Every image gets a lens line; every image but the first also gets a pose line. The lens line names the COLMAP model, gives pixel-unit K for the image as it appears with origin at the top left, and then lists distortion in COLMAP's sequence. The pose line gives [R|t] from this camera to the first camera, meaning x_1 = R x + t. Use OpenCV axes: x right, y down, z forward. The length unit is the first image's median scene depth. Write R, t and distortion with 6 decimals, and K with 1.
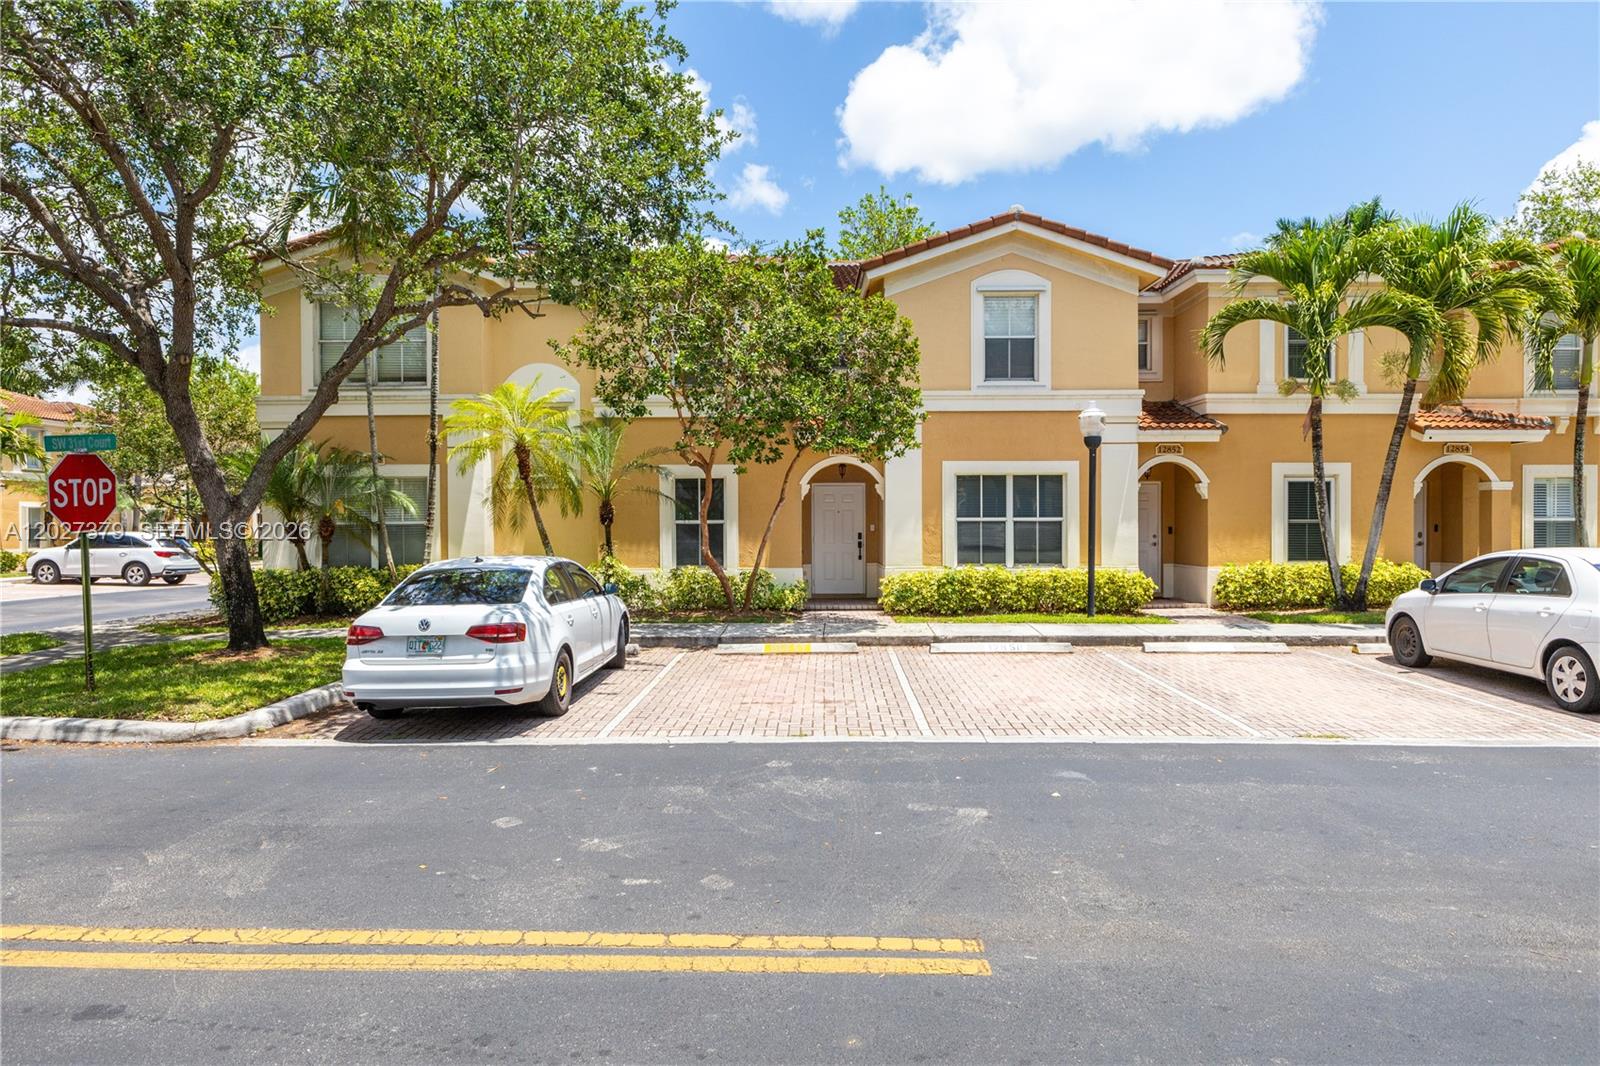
lens RADIAL K [[987.4, 0, 796.2], [0, 987.4, 526.9], [0, 0, 1]] dist [0.010023, -0.001903]
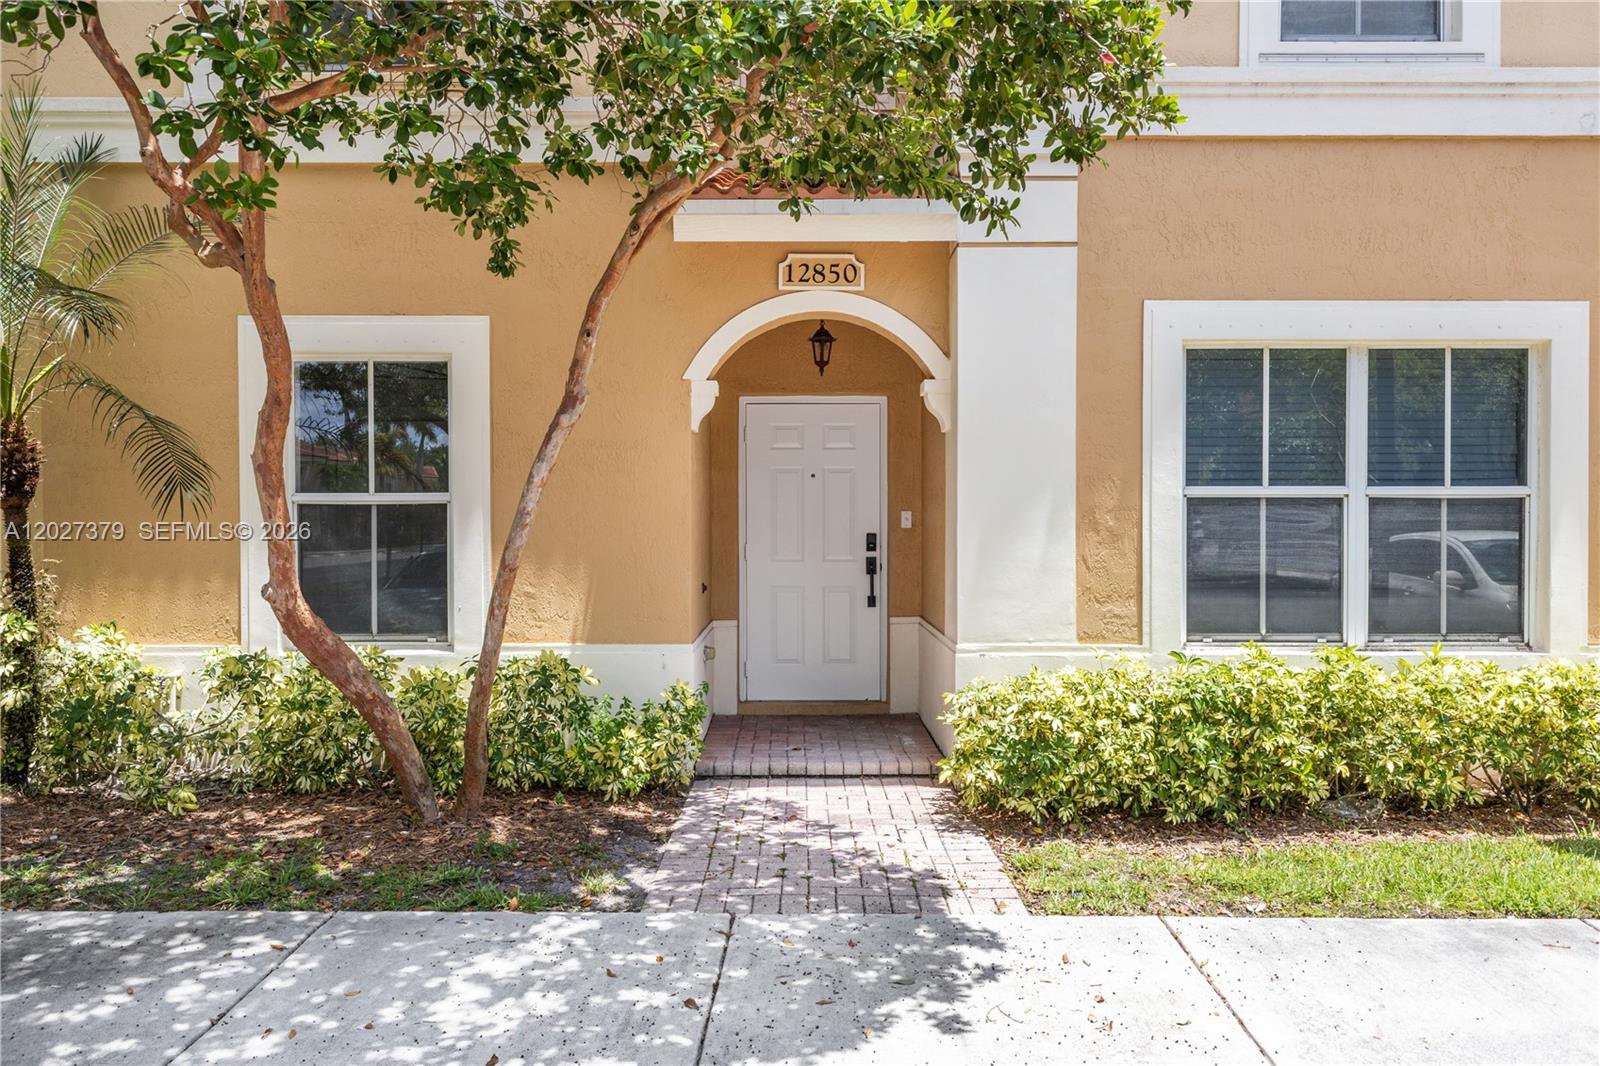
lens RADIAL K [[1191.4, 0, 803.1], [0, 1191.4, 536.1], [0, 0, 1]] dist [0.014091, -0.000542]
pose [[0.999888, 0.002400, 0.014759, 0.036811], [-0.002551, 0.999945, 0.010181, 0.002730], [-0.014733, -0.010217, 0.999839, 0.630279]]
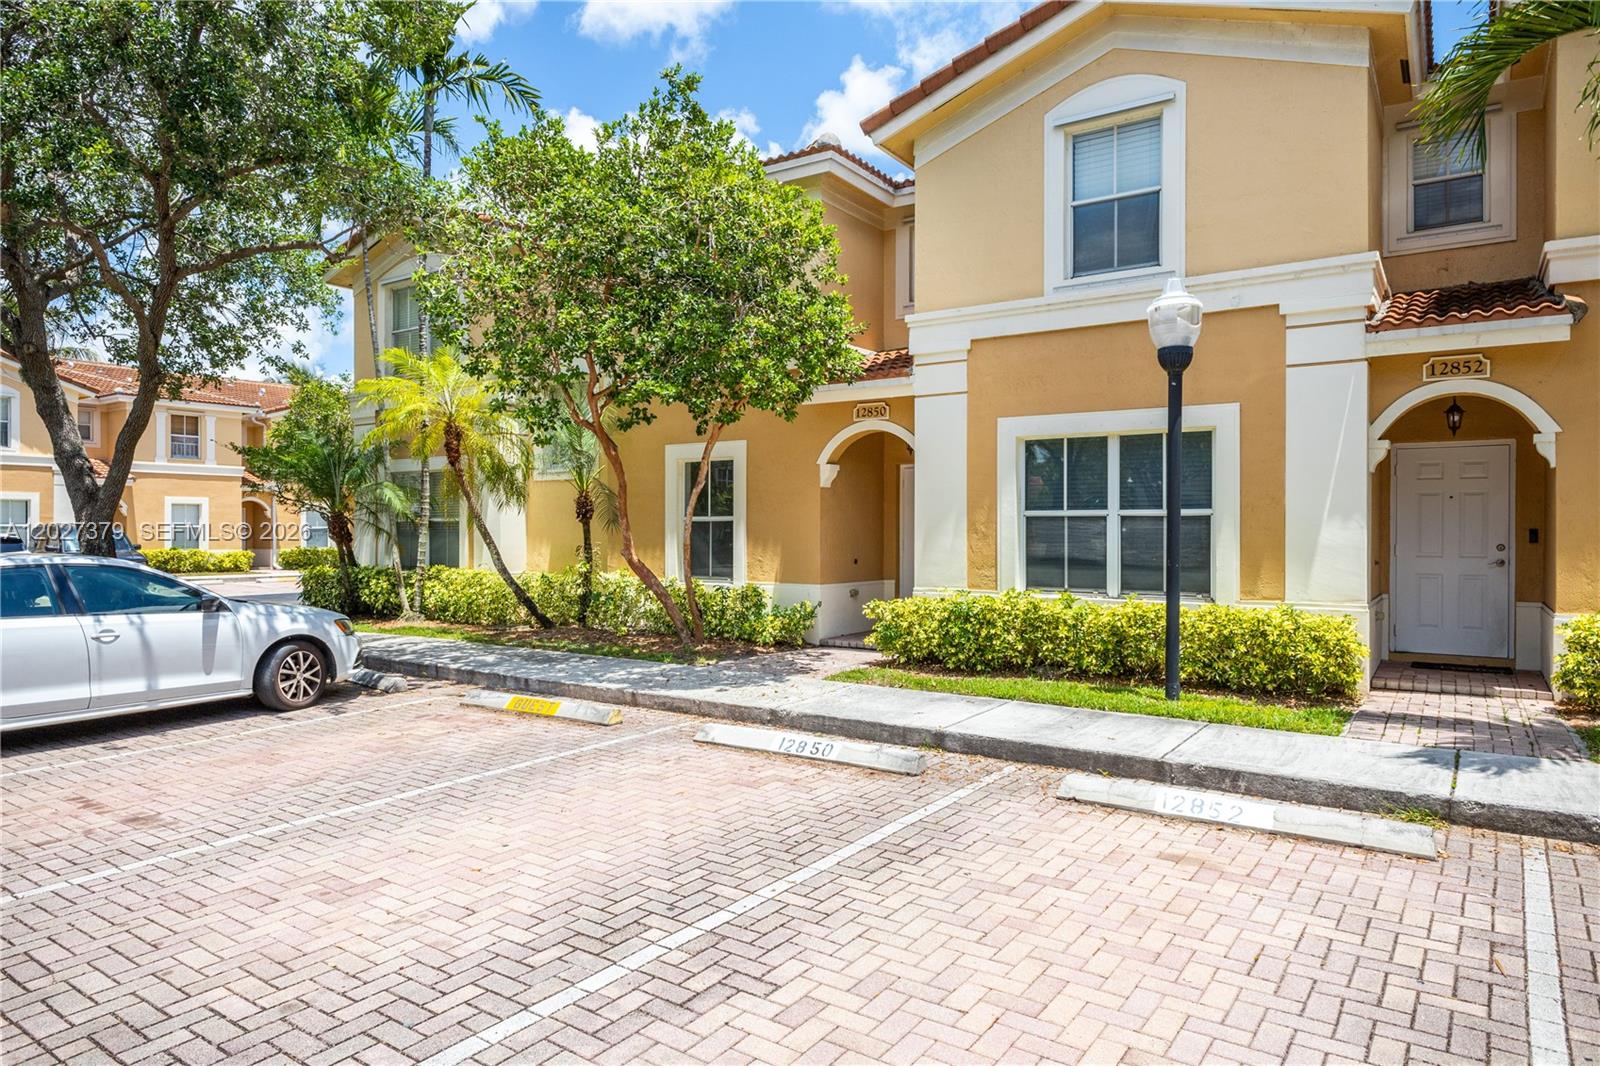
lens RADIAL K [[987.4, 0, 798.8], [0, 987.4, 531.2], [0, 0, 1]] dist [0.010023, -0.001903]
pose [[0.835586, 0.004879, -0.549338, 0.381431], [-0.008311, 0.999958, -0.003761, 0.006612], [0.549297, 0.007708, 0.835592, 0.420874]]
